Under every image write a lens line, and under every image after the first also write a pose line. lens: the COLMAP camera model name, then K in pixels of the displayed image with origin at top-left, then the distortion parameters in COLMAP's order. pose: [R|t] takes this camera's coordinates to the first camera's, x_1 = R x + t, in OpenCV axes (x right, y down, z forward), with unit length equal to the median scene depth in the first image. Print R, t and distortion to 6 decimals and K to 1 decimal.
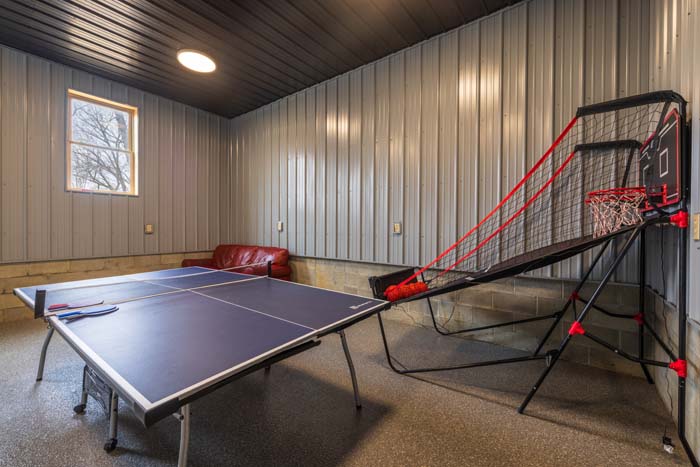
lens RADIAL K [[290.9, 0, 348.0], [0, 290.9, 230.7], [0, 0, 1]] dist [-0.001848, 0.000348]
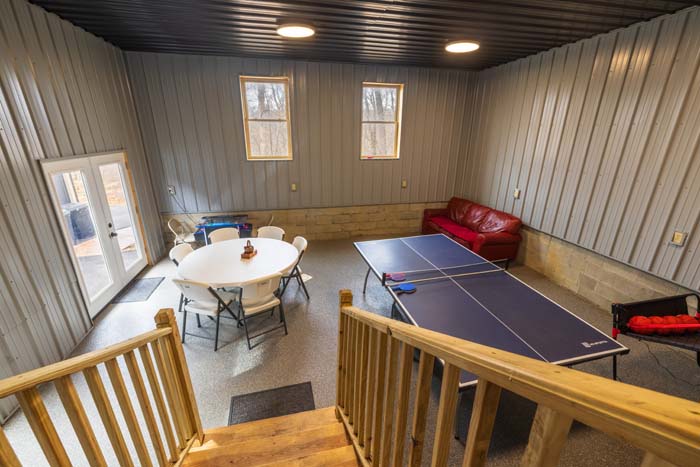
lens RADIAL K [[290.9, 0, 348.0], [0, 290.9, 230.7], [0, 0, 1]] dist [-0.001848, 0.000348]
pose [[0.762949, 0.207230, -0.612343, -0.035742], [-0.010345, 0.951020, 0.308955, -0.209130], [0.646376, -0.229382, 0.727724, -0.160945]]
